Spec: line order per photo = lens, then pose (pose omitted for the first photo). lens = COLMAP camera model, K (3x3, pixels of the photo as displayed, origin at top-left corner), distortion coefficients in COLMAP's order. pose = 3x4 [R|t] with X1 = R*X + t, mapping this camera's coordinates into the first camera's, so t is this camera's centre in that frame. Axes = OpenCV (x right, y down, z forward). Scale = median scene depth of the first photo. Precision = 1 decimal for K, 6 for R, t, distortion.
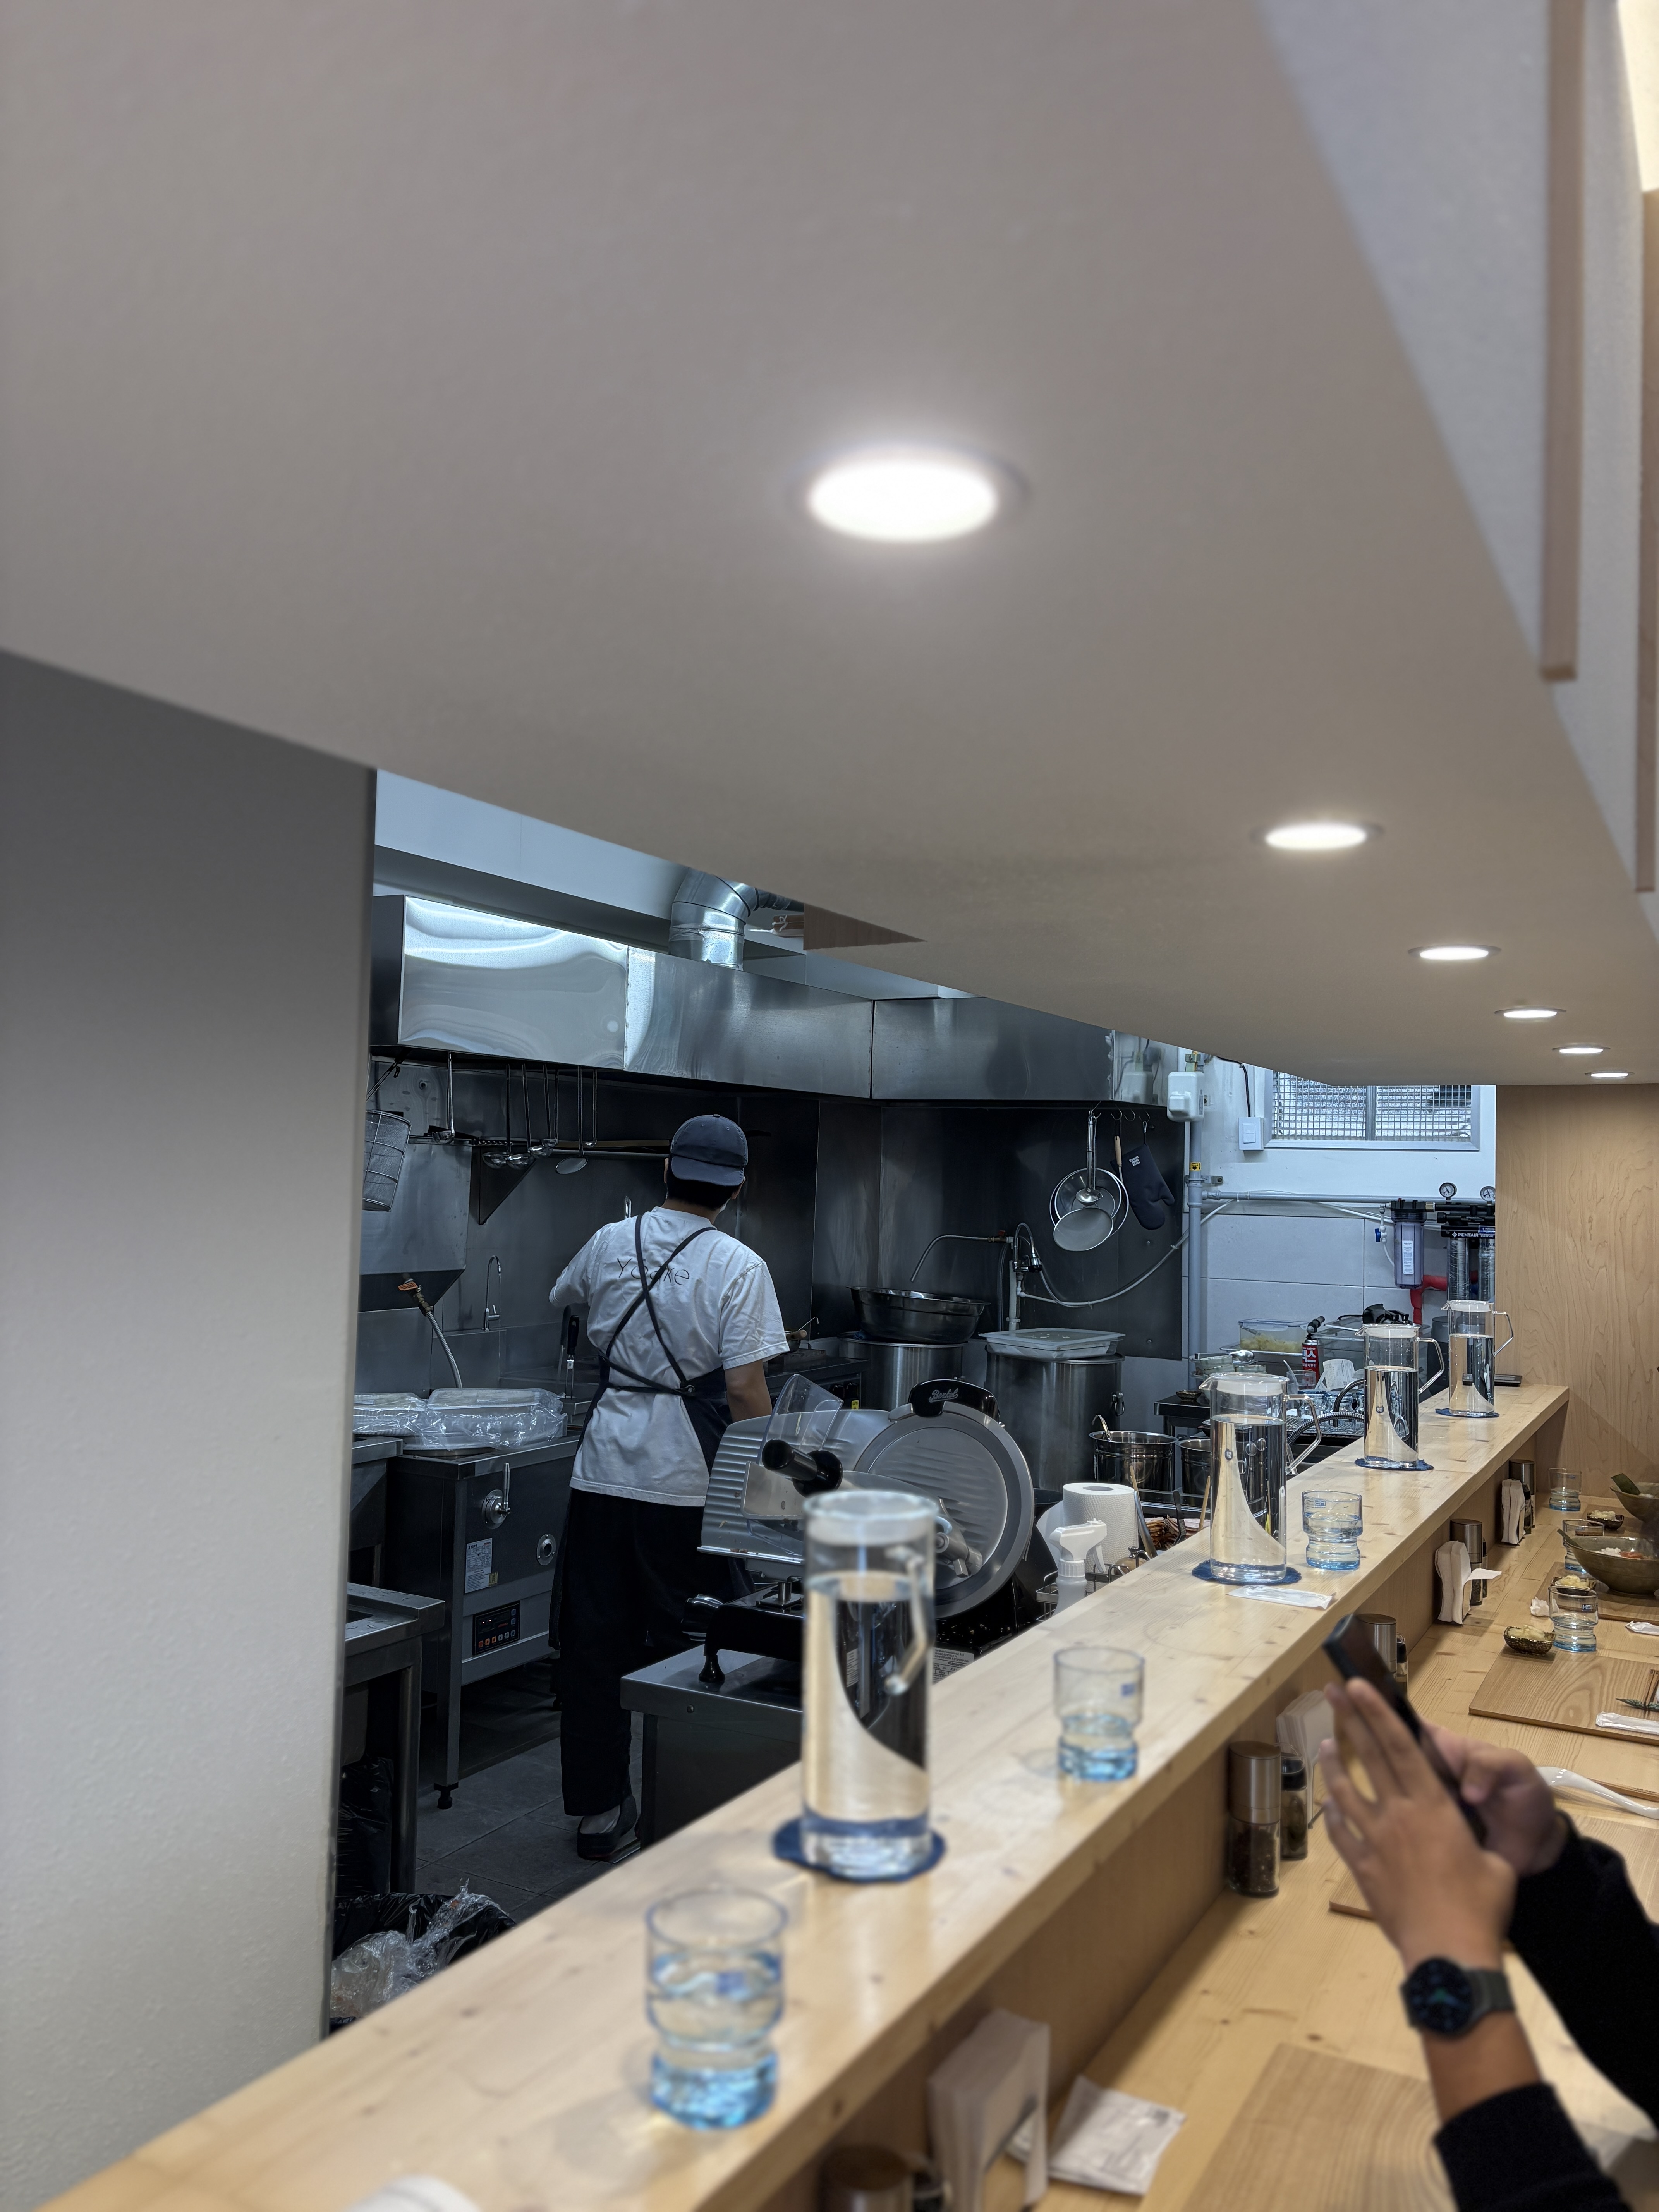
lens RADIAL K [[1684.8, 0, 824.0], [0, 1684.8, 1100.3], [0, 0, 1]] dist [0.054934, -0.006028]
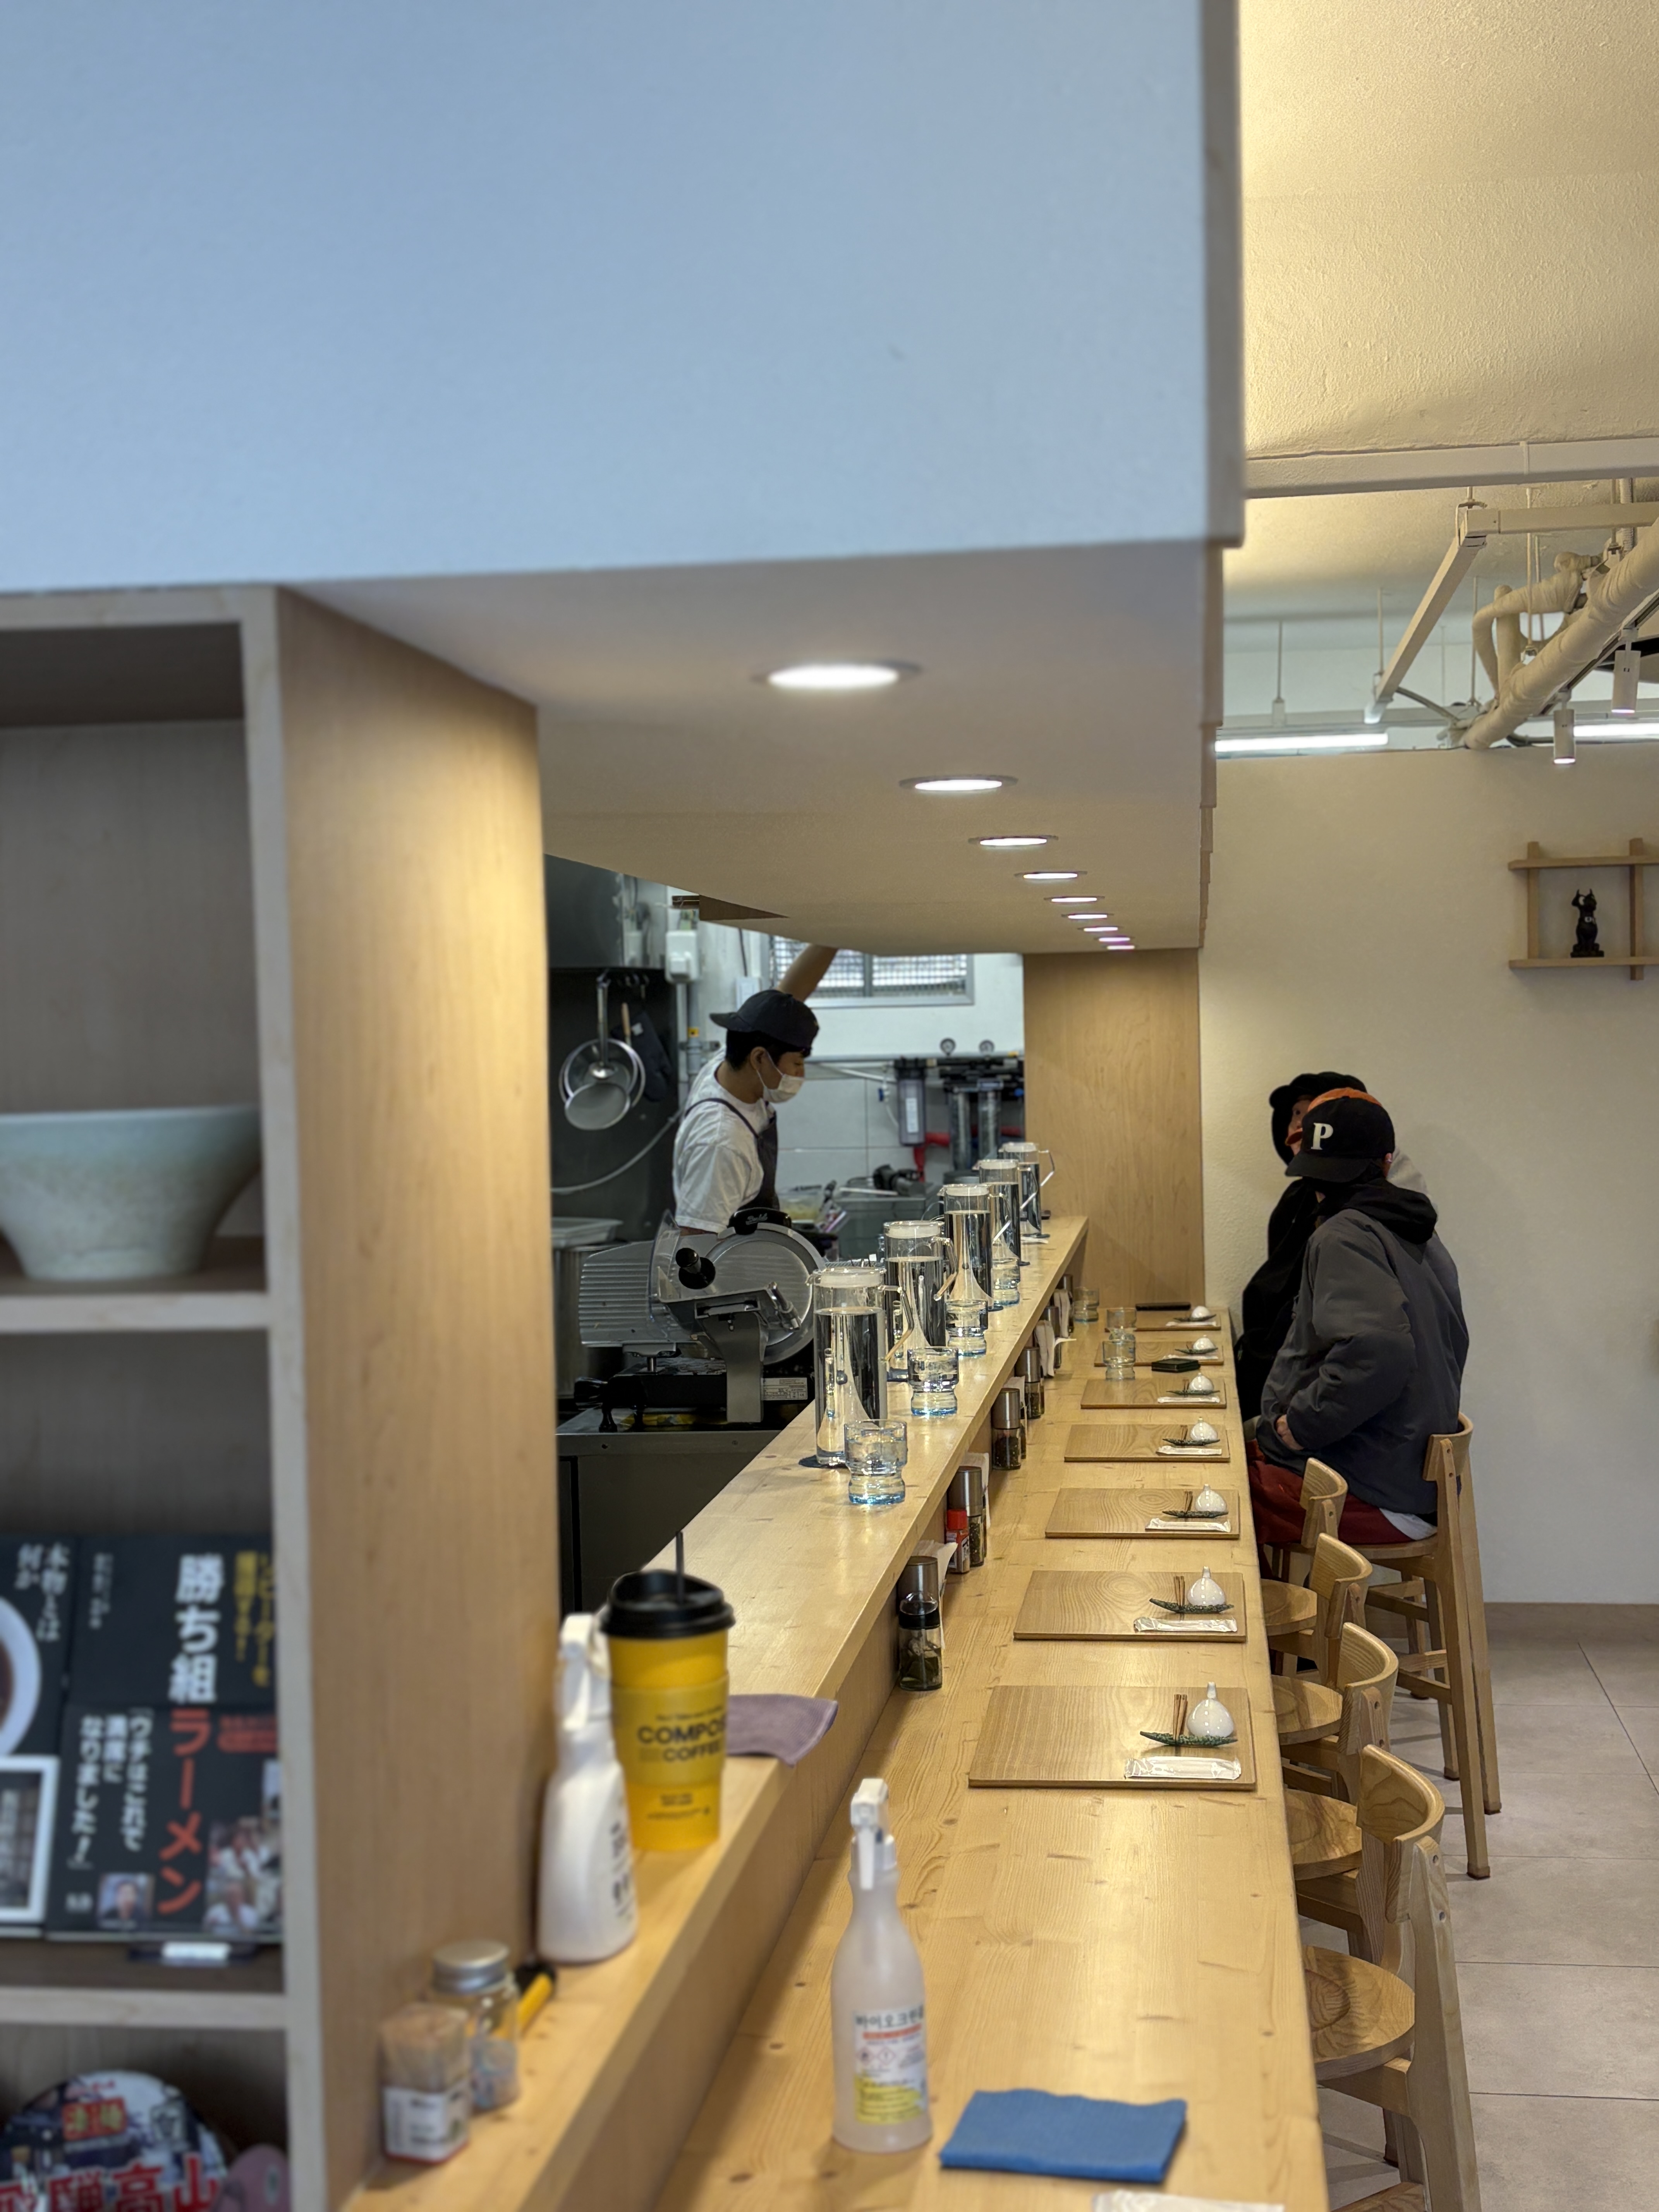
lens RADIAL K [[2707.4, 0, 830.2], [0, 2707.4, 1107.0], [0, 0, 1]] dist [0.011527, 0.000000]
pose [[0.930630, -0.053564, 0.362021, -0.267094], [0.026648, 0.996523, 0.078941, -0.037393], [-0.364990, -0.063818, 0.928822, -0.437918]]
